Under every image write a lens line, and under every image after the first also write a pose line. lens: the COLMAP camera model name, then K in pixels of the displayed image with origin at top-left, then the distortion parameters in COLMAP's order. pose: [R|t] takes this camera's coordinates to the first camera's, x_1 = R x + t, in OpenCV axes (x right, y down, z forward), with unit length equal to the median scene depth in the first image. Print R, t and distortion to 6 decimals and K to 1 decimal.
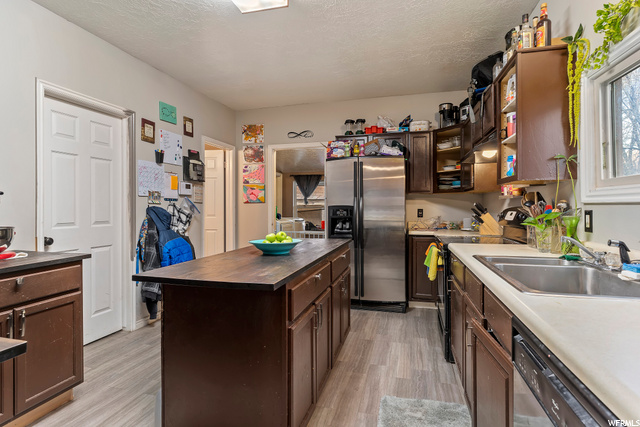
lens RADIAL K [[327.4, 0, 320.7], [0, 327.4, 209.3], [0, 0, 1]] dist [-0.001578, 0.000144]
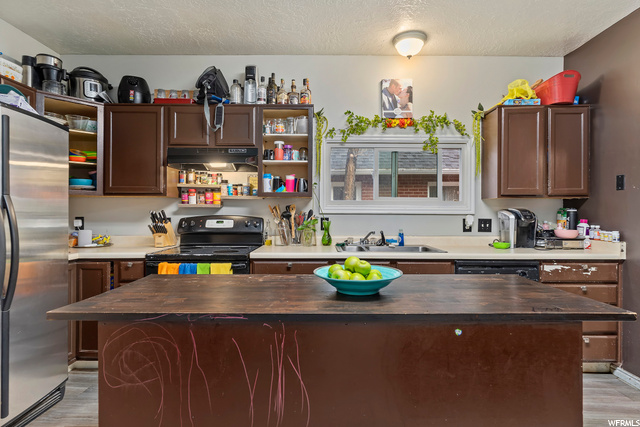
lens RADIAL K [[329.6, 0, 320.1], [0, 329.6, 218.6], [0, 0, 1]] dist [-0.001171, 0.000921]
pose [[-0.236377, -0.014484, 0.971553, -0.417659], [0.005626, 0.999852, 0.016275, -0.009391], [-0.971645, 0.009313, -0.236261, 0.687550]]
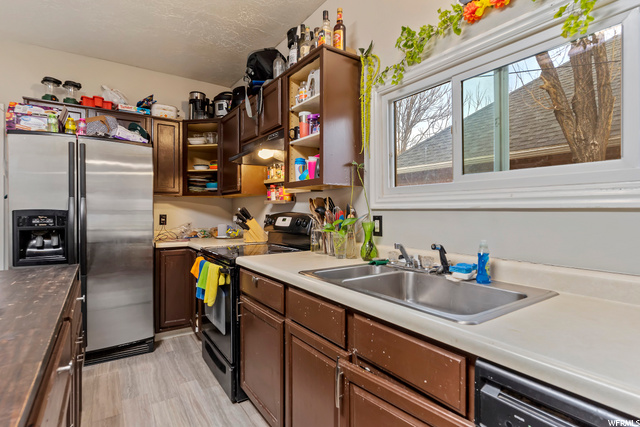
lens RADIAL K [[324.4, 0, 320.0], [0, 324.4, 213.5], [0, 0, 1]] dist [-0.000867, 0.000041]
pose [[0.660197, -0.000008, 0.751093, -0.051610], [0.002305, 0.999995, -0.002015, -0.001369], [-0.751089, 0.003062, 0.660194, 0.209289]]
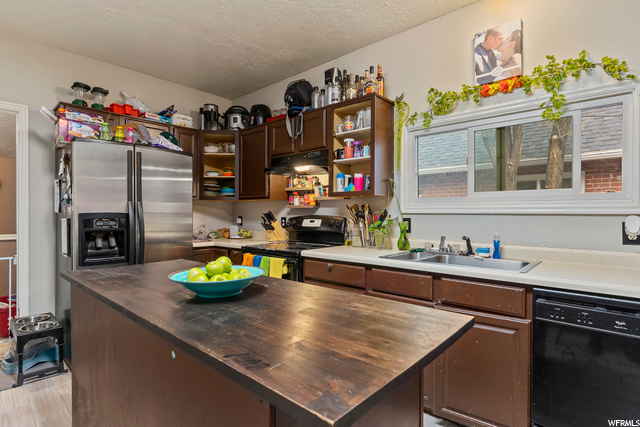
lens RADIAL K [[325.1, 0, 320.5], [0, 325.1, 217.8], [0, 0, 1]] dist [0.001330, 0.000649]
pose [[0.462686, -0.006291, 0.886500, -0.327619], [0.002458, 0.999980, 0.005813, -0.003837], [-0.886519, -0.000511, 0.462692, 0.315696]]
